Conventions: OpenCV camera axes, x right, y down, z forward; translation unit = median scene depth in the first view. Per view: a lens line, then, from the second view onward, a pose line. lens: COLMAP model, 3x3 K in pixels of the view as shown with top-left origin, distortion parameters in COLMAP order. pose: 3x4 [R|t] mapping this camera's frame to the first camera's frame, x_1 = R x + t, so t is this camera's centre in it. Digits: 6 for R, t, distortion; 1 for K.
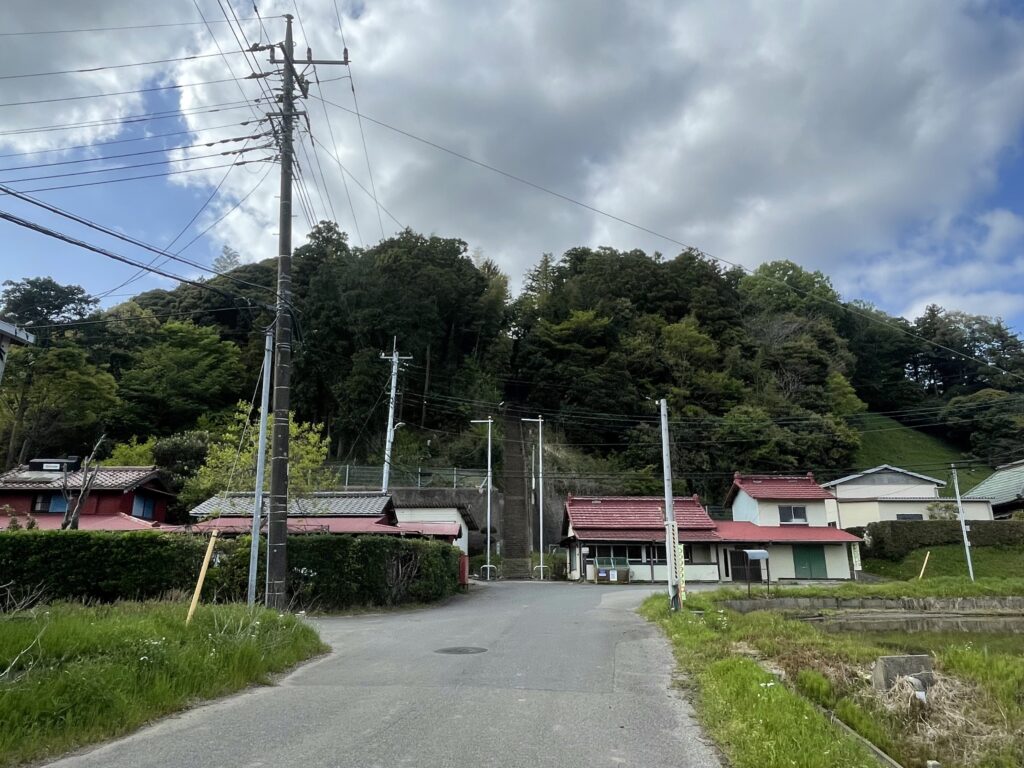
lens RADIAL K [[658.4, 0, 512.0], [0, 658.4, 384.0], [0, 0, 1]] dist [0.008202, -0.036070]
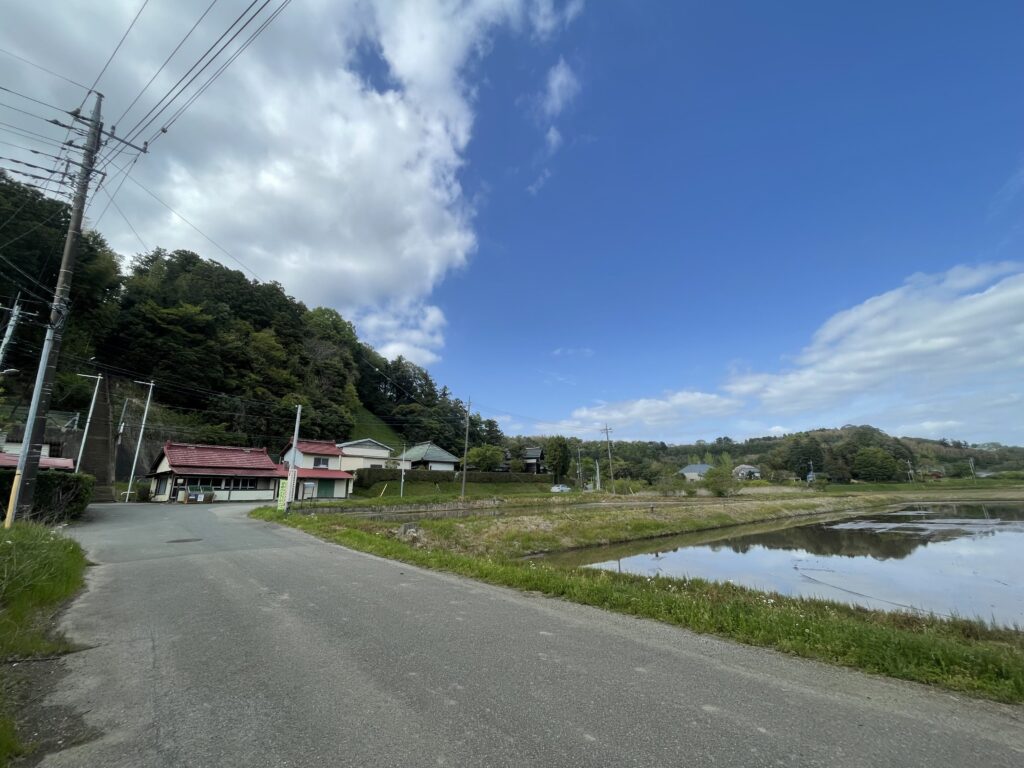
lens RADIAL K [[408.3, 0, 512.0], [0, 408.3, 384.0], [0, 0, 1]] dist [-0.032982, 0.012956]
pose [[0.627428, 0.186272, 0.756067, -0.077424], [-0.195931, 0.977492, -0.078229, -0.016941], [-0.753621, -0.099053, 0.649802, -0.058093]]
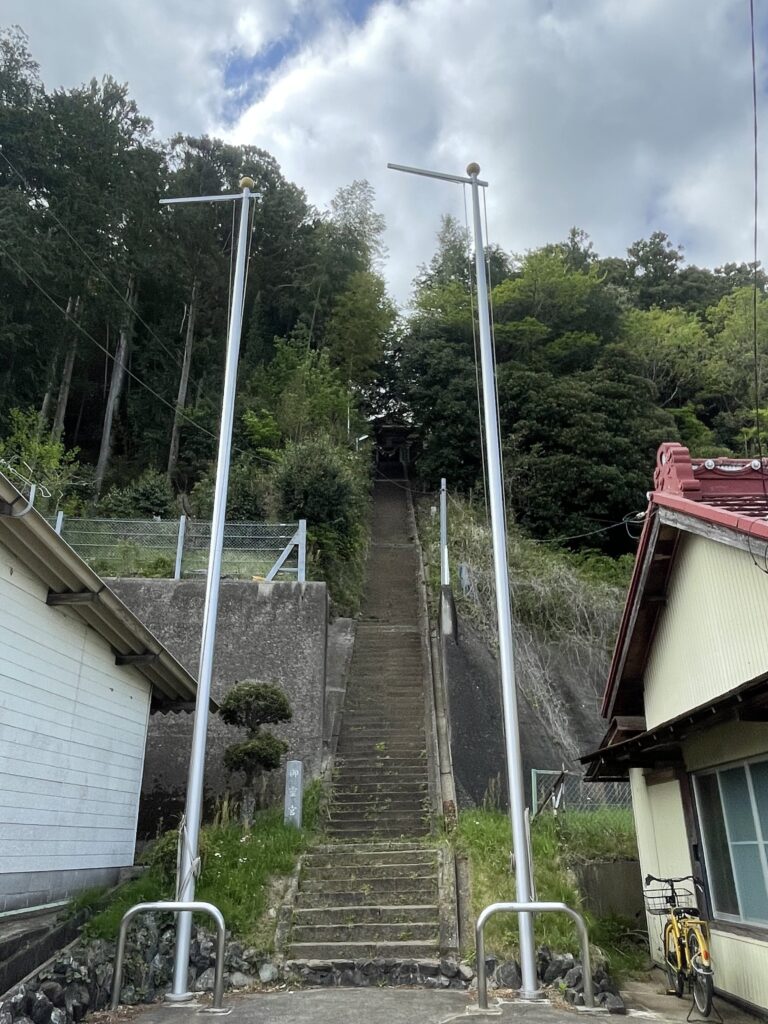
lens RADIAL K [[752.6, 0, 384.0], [0, 752.6, 512.0], [0, 0, 1]] dist [0.028110, -0.062582]
pose [[0.999216, -0.021165, -0.033455, 0.012505], [0.016920, 0.992333, -0.122427, 0.131390], [0.035789, 0.121765, 0.991914, 0.515556]]
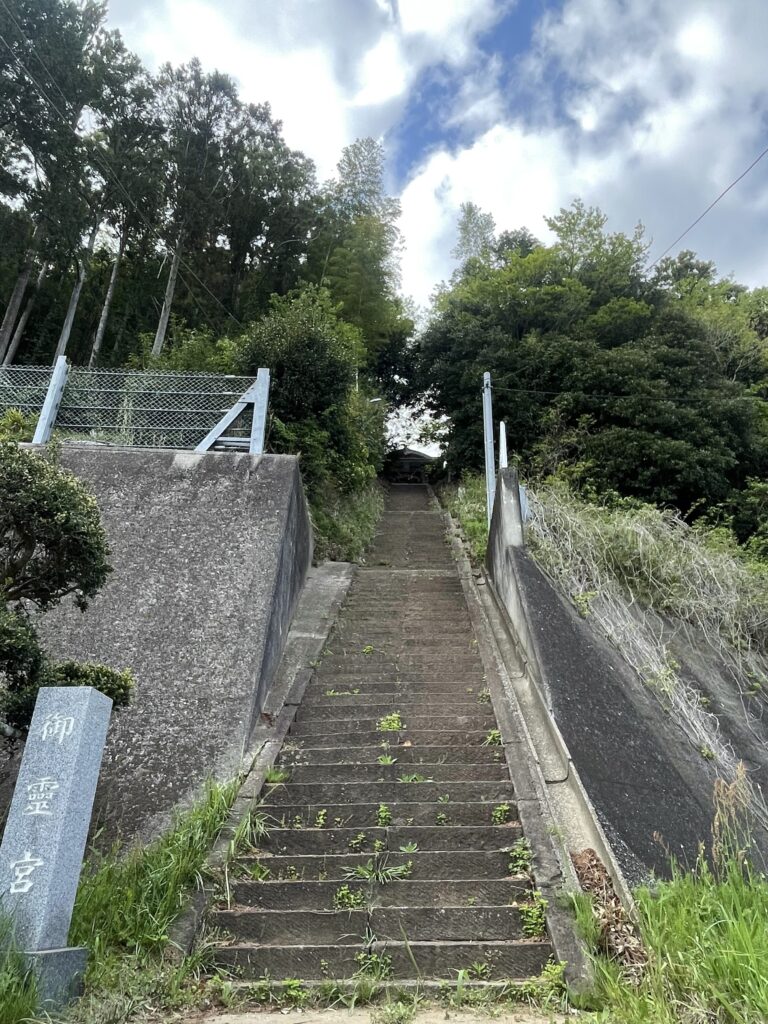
lens RADIAL K [[684.6, 0, 384.0], [0, 684.6, 512.0], [0, 0, 1]] dist [-0.001270, -0.001340]
pose [[0.998016, -0.026982, -0.056878, 0.007608], [0.012618, 0.970895, -0.239171, 0.166304], [0.061676, 0.237979, 0.969310, 0.649302]]
